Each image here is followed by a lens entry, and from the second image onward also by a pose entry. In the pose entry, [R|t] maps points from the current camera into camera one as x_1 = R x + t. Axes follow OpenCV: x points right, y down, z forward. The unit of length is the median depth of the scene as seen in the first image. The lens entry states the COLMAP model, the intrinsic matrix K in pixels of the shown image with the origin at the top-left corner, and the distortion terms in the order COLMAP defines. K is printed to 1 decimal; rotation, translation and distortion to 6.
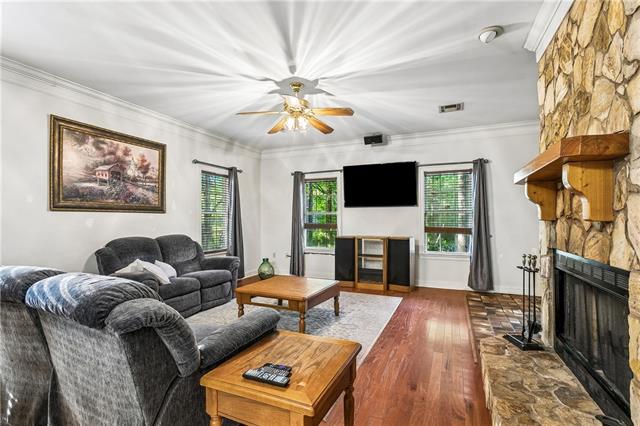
lens RADIAL K [[305.3, 0, 320.2], [0, 305.3, 215.4], [0, 0, 1]] dist [0.013644, 0.000519]
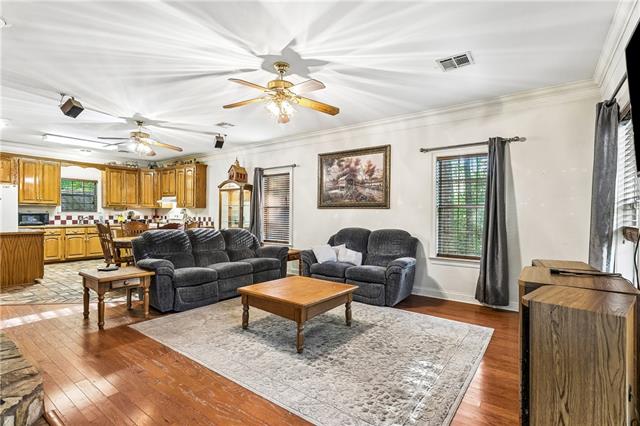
lens RADIAL K [[305.3, 0, 314.4], [0, 305.3, 215.7], [0, 0, 1]] dist [0.013644, 0.000519]
pose [[-0.228916, 0.004468, -0.973436, 0.695160], [0.000859, 0.999990, 0.004388, 0.014597], [0.973446, 0.000169, -0.228918, 1.150588]]
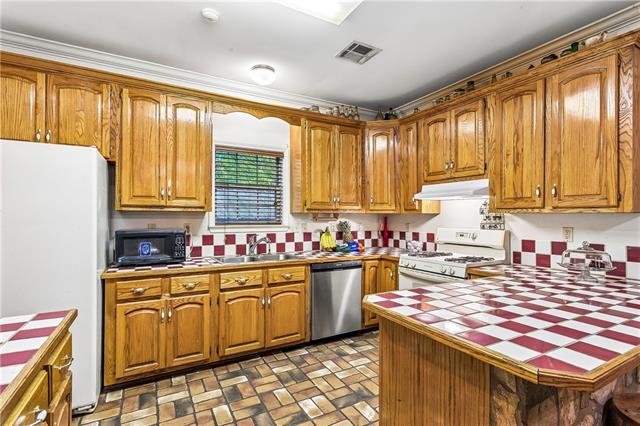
lens RADIAL K [[305.3, 0, 317.5], [0, 305.3, 215.3], [0, 0, 1]] dist [0.013644, 0.000519]
pose [[-0.607232, -0.004462, -0.794512, -0.351539], [0.005757, 0.999933, -0.010015, -0.020973], [0.794503, -0.010655, -0.607166, -0.140157]]
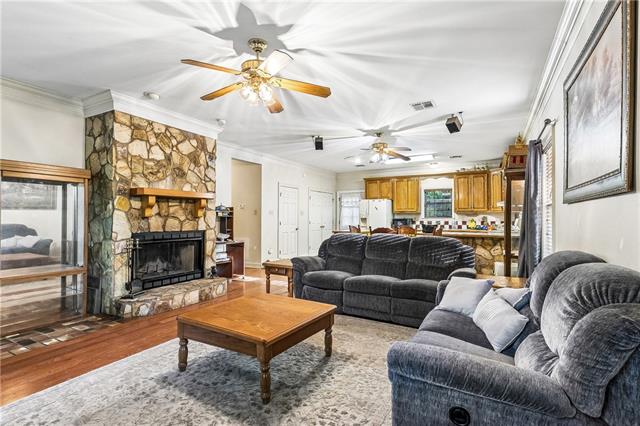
lens RADIAL K [[305.3, 0, 319.2], [0, 305.3, 215.4], [0, 0, 1]] dist [0.013644, 0.000519]
pose [[-0.994778, 0.002134, 0.102035, -0.273857], [0.000215, 0.999823, -0.018810, 0.022654], [-0.102057, -0.018690, -0.994603, 1.544738]]
